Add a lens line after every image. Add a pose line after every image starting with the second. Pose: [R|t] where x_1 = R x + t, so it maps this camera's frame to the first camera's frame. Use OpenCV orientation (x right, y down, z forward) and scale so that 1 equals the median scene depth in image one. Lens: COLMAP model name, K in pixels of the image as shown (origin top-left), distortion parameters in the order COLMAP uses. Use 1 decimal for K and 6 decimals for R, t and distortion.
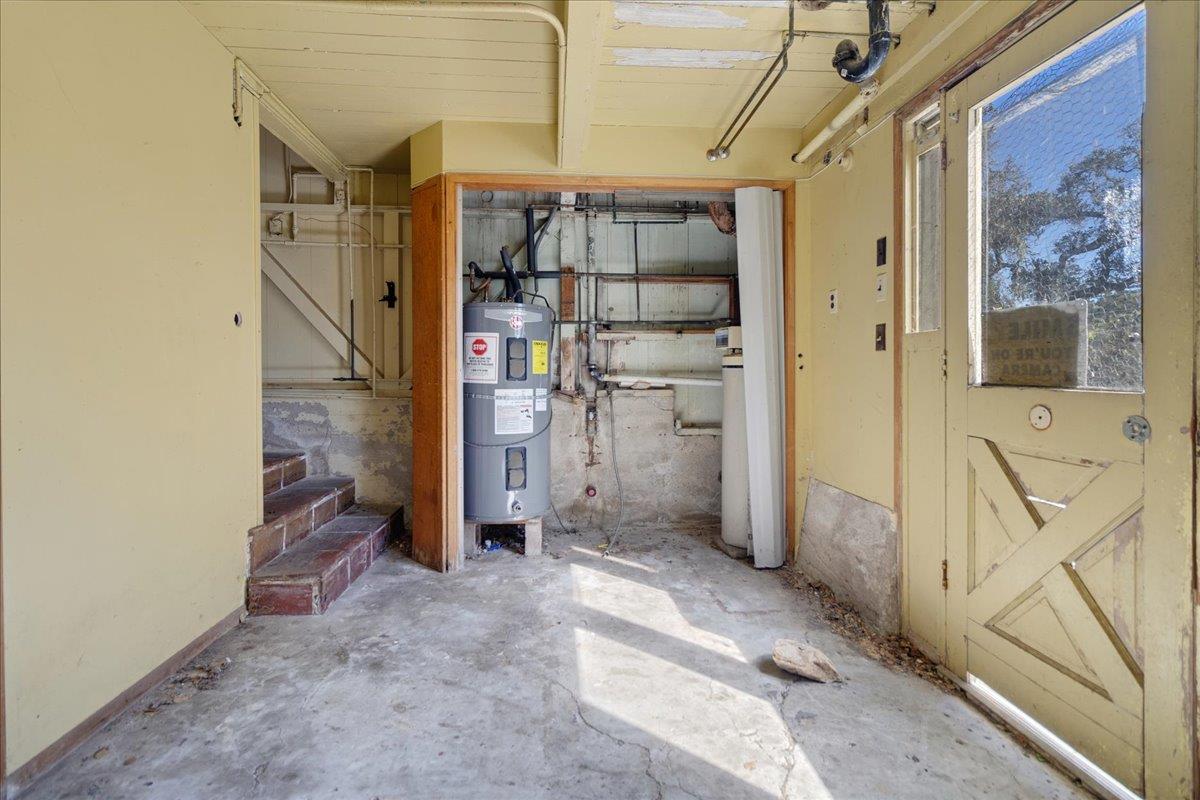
lens RADIAL K [[556.9, 0, 600.0], [0, 556.9, 378.8], [0, 0, 1]] dist [0.000486, 0.000041]
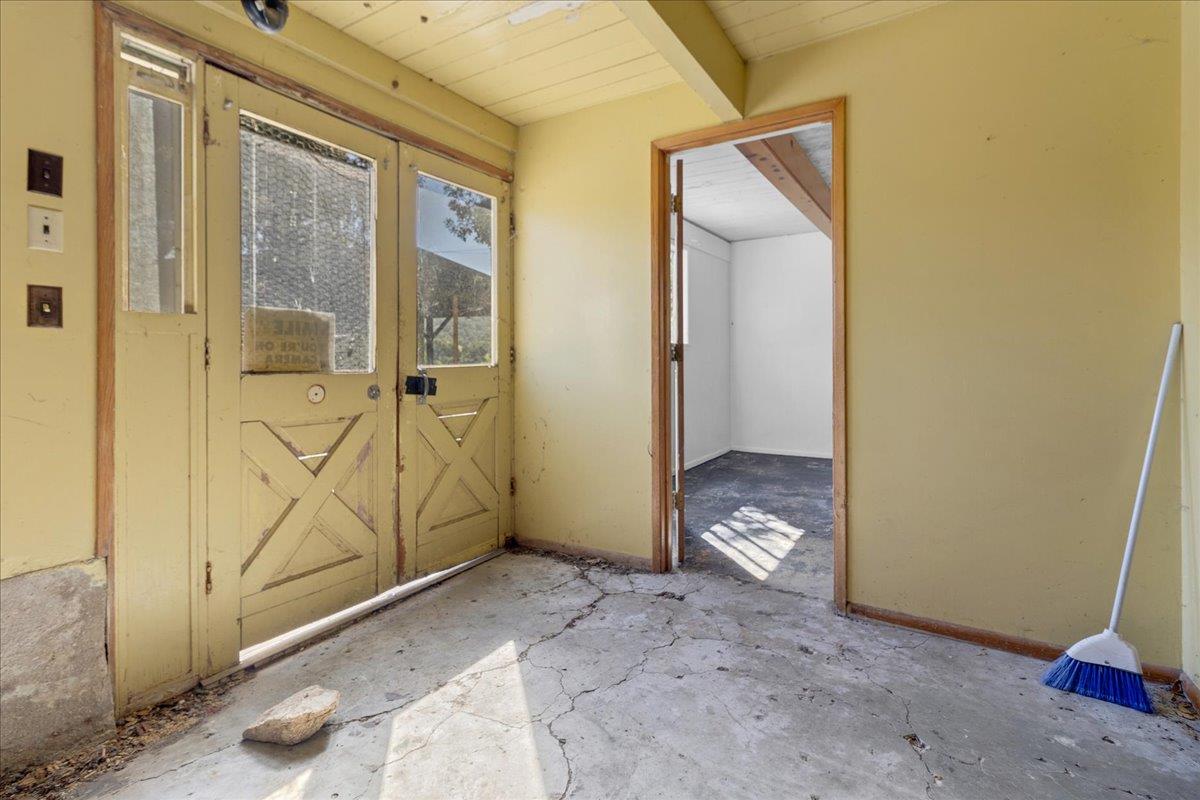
lens RADIAL K [[556.9, 0, 598.3], [0, 556.9, 356.7], [0, 0, 1]] dist [0.000486, 0.000041]
pose [[-0.808786, 0.008608, 0.588040, -0.530315], [0.010621, 0.999944, -0.000029, -0.013898], [-0.588008, 0.006222, -0.808832, 1.571474]]
